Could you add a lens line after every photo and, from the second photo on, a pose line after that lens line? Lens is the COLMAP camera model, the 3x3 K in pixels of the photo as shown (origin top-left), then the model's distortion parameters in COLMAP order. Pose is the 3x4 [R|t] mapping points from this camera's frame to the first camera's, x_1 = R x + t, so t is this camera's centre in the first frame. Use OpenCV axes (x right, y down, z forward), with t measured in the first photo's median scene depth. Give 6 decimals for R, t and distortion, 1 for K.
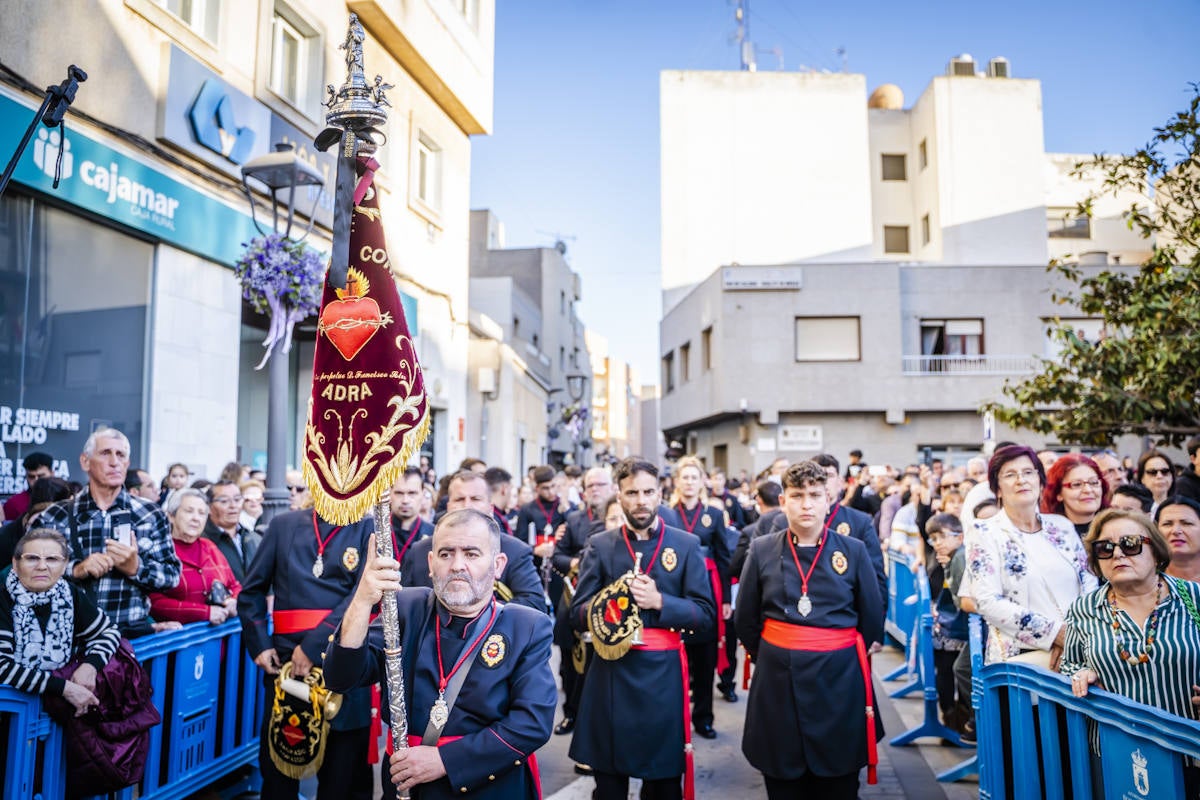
lens RADIAL K [[963.2, 0, 600.0], [0, 963.2, 400.0], [0, 0, 1]] dist [-0.113967, 0.086468]
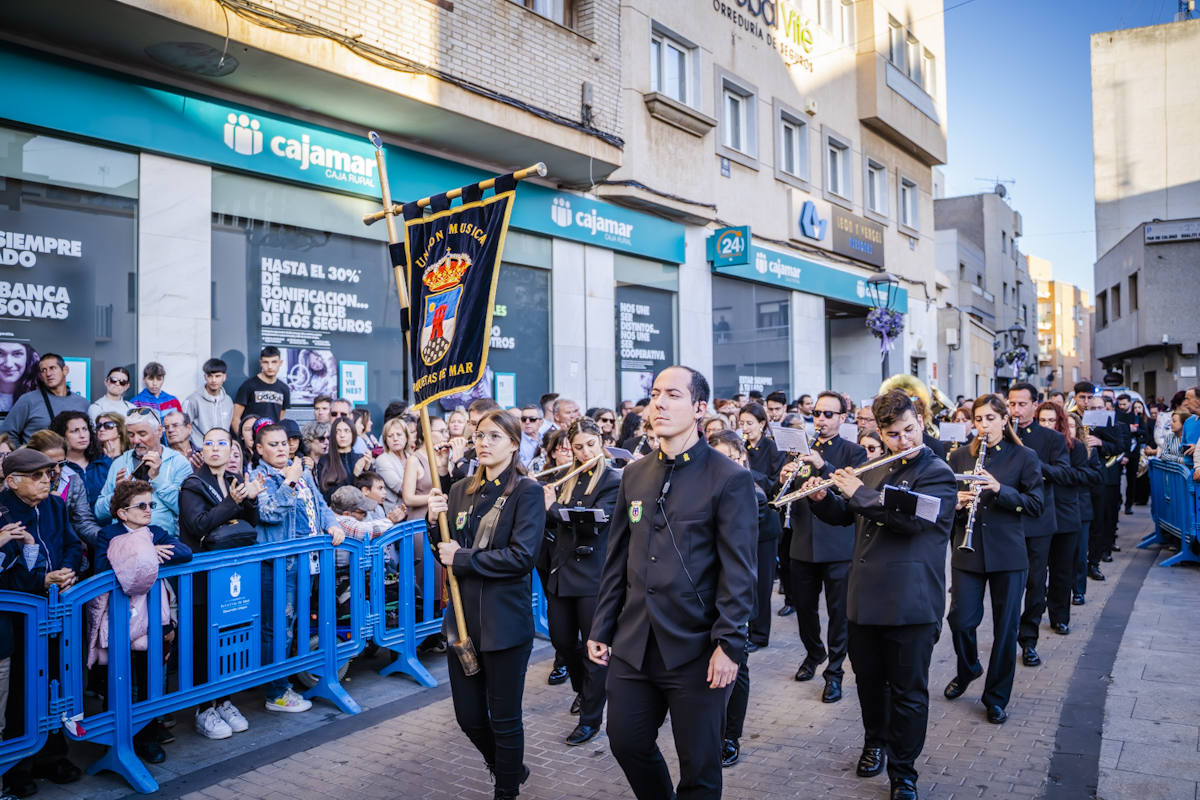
lens RADIAL K [[963.2, 0, 600.0], [0, 963.2, 400.0], [0, 0, 1]] dist [-0.113967, 0.086468]
pose [[0.901978, -0.015415, -0.431507, 0.011614], [0.048600, 0.996636, 0.065985, -0.024482], [0.429038, -0.080488, 0.899693, -0.288286]]
